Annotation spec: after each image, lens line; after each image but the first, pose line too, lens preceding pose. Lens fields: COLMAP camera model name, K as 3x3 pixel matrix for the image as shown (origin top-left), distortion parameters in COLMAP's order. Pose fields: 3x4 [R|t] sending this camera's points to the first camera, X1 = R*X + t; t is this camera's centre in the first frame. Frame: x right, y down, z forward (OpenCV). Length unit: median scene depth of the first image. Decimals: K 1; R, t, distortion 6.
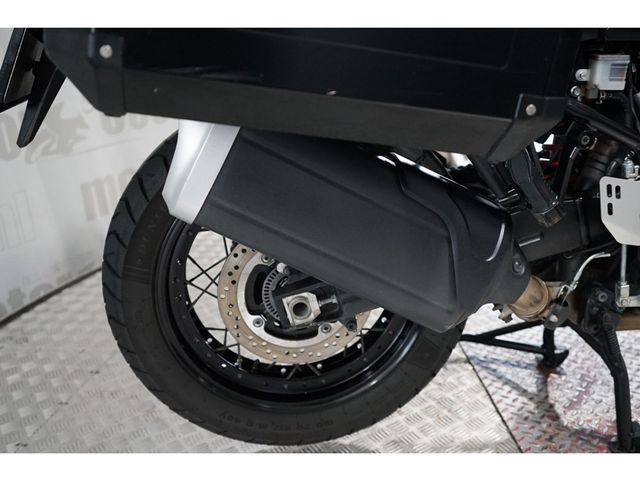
lens RADIAL K [[690.3, 0, 323.5], [0, 690.3, 241.4], [0, 0, 1]] dist [0.007201, 0.000000]
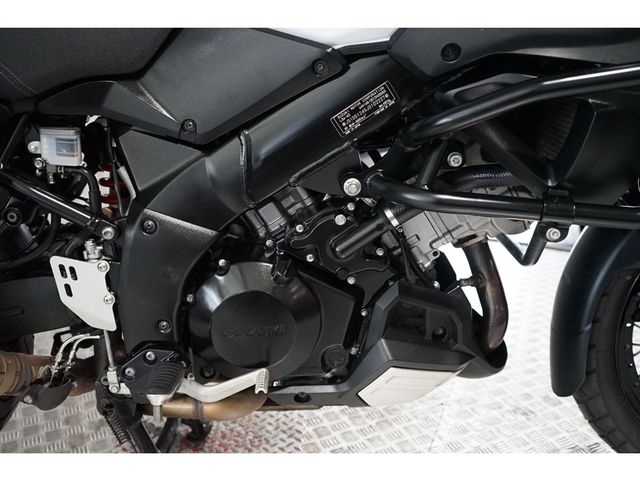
lens RADIAL K [[690.3, 0, 318.7], [0, 690.3, 242.0], [0, 0, 1]] dist [0.007201, 0.000000]
pose [[0.991355, 0.078923, -0.104819, 0.810347], [-0.082795, 0.996016, -0.033110, -0.104981], [0.101789, 0.041502, 0.993940, 0.095980]]
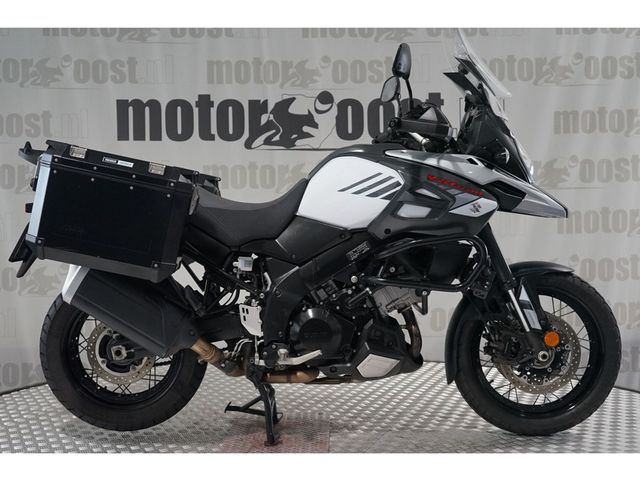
lens RADIAL K [[896.8, 0, 321.2], [0, 896.8, 246.1], [0, 0, 1]] dist [-0.000150, 0.000000]
pose [[0.991781, 0.060355, -0.112816, 0.980283], [-0.090406, 0.954517, -0.284118, 0.558377], [0.090536, 0.291983, 0.952129, -1.967065]]
